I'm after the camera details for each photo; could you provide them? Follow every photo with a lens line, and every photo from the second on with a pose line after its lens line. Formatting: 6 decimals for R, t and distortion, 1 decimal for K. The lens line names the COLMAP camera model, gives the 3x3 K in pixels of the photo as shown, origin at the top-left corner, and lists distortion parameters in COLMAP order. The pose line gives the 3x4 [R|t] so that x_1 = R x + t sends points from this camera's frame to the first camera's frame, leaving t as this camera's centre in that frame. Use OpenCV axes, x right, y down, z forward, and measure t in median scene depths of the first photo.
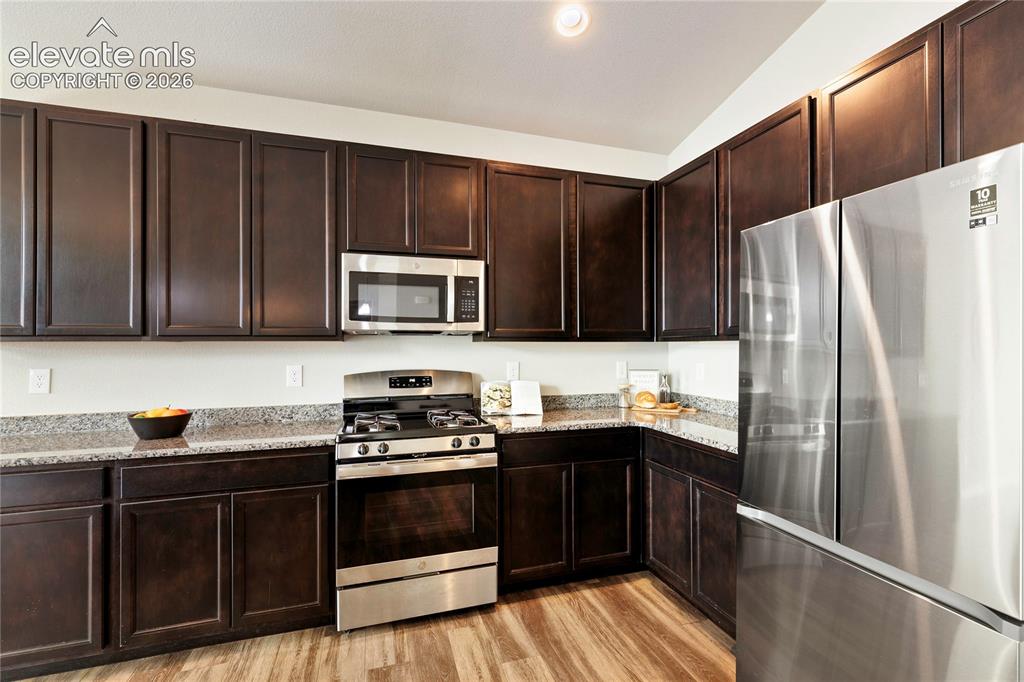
lens RADIAL K [[472.5, 0, 525.8], [0, 472.5, 339.9], [0, 0, 1]] dist [0.009103, -0.000010]
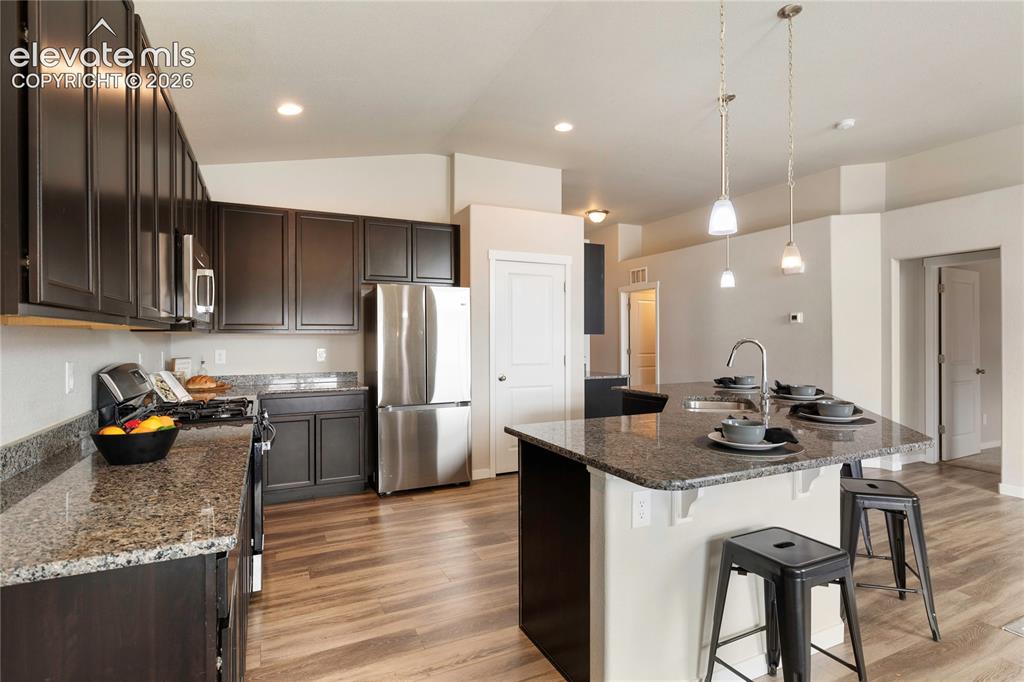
lens RADIAL K [[521.7, 0, 523.5], [0, 521.7, 339.2], [0, 0, 1]] dist [-0.003587, -0.000322]
pose [[-0.133610, -0.002555, 0.991031, -1.489737], [-0.003673, 0.999991, 0.002083, 0.018546], [-0.991027, -0.003362, -0.133618, 0.491925]]
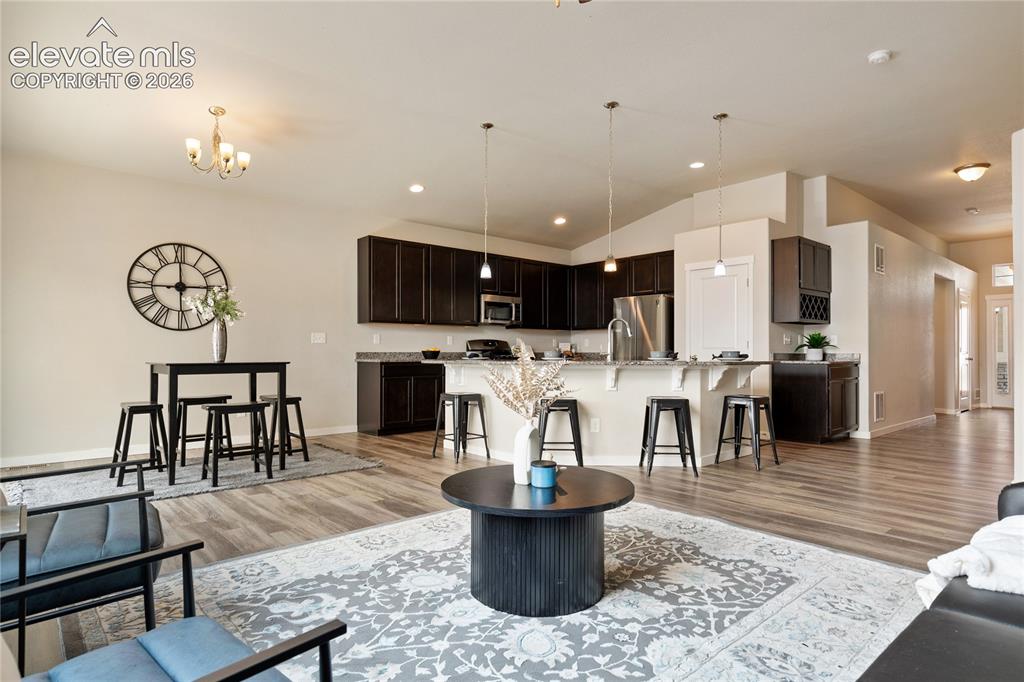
lens RADIAL K [[559.9, 0, 515.0], [0, 559.9, 347.7], [0, 0, 1]] dist [0.002371, 0.000309]
pose [[0.921110, 0.005317, 0.389265, -1.466416], [-0.003602, 0.999980, -0.005136, 0.140828], [-0.389285, 0.003329, 0.921111, -2.045847]]
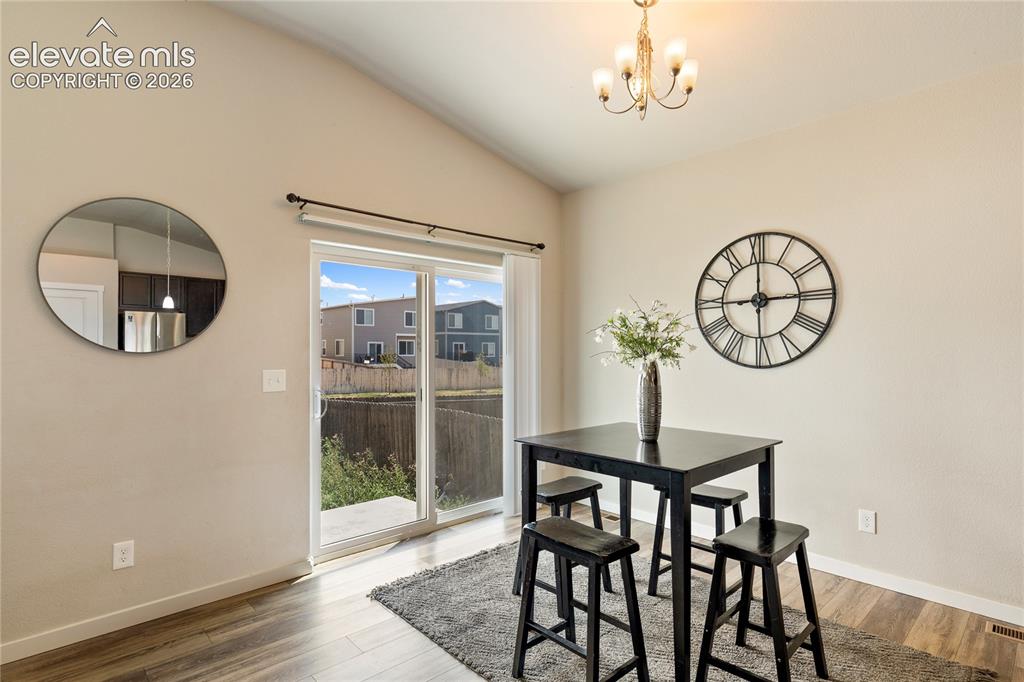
lens RADIAL K [[514.9, 0, 512.9], [0, 514.9, 346.6], [0, 0, 1]] dist [-0.004430, -0.000205]
pose [[0.414160, -0.004949, -0.910191, -0.856111], [0.006574, 0.999975, -0.002446, 0.003303], [0.910181, -0.004970, 0.414182, -0.513465]]
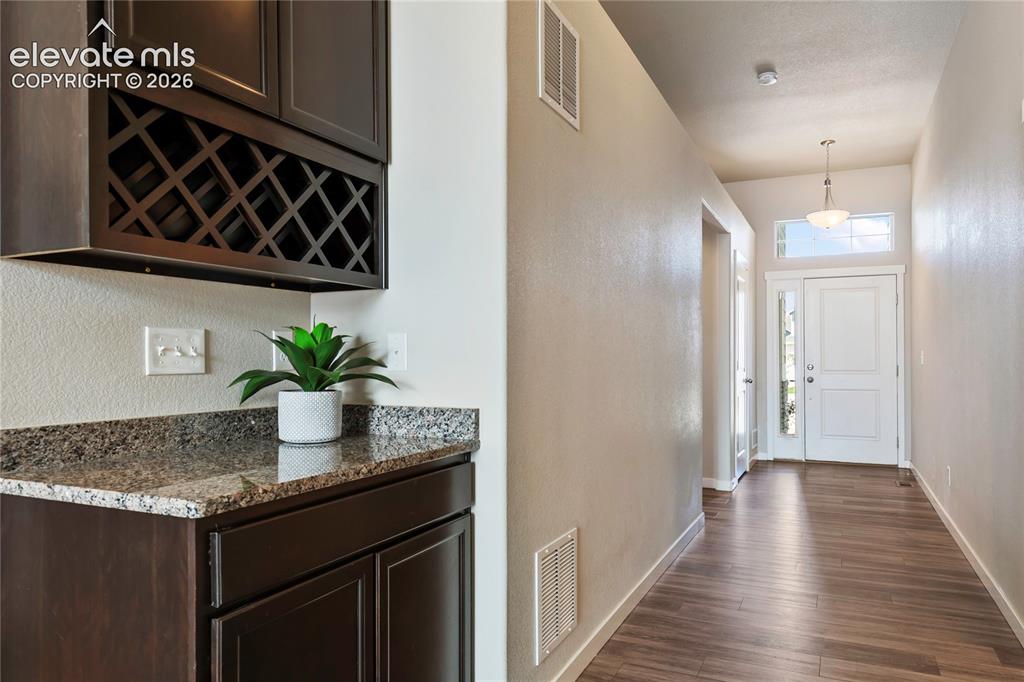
lens RADIAL K [[666.9, 0, 515.8], [0, 666.9, 357.7], [0, 0, 1]] dist [-0.003683, -0.000797]
pose [[0.699486, -0.002051, 0.714643, 0.613432], [-0.001634, 0.999989, 0.004470, 0.083940], [-0.714644, -0.004294, 0.699475, -0.768893]]
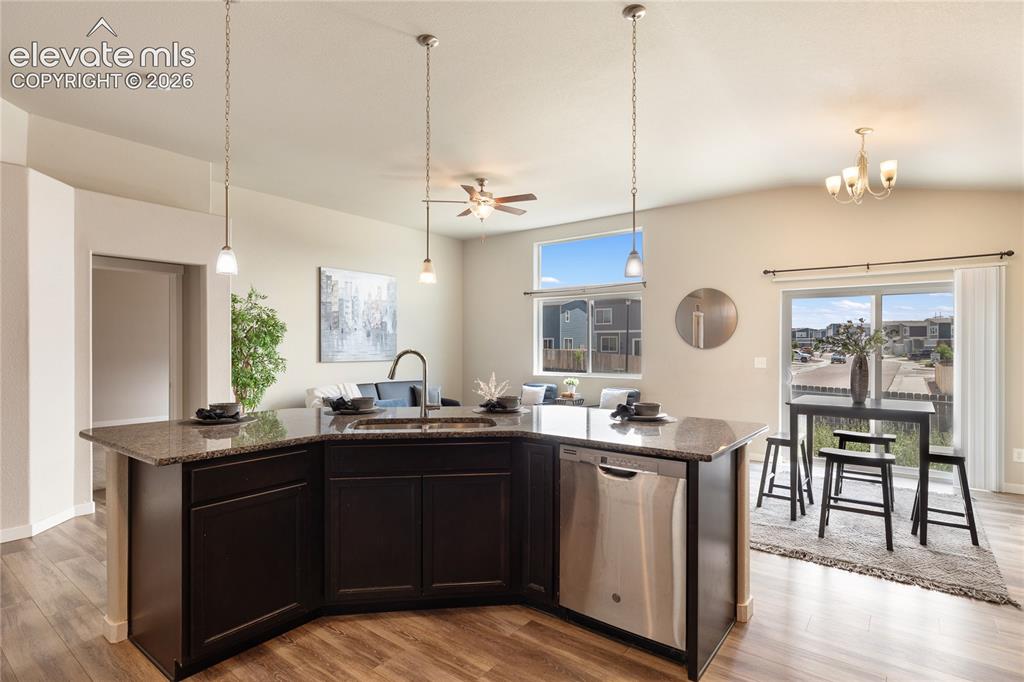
lens RADIAL K [[514.9, 0, 512.9], [0, 514.9, 346.6], [0, 0, 1]] dist [-0.004430, -0.000205]
pose [[-0.830921, -0.002938, -0.556383, 0.186385], [-0.000104, 0.999987, -0.005124, 0.011472], [0.556390, -0.004200, -0.830910, 0.882948]]
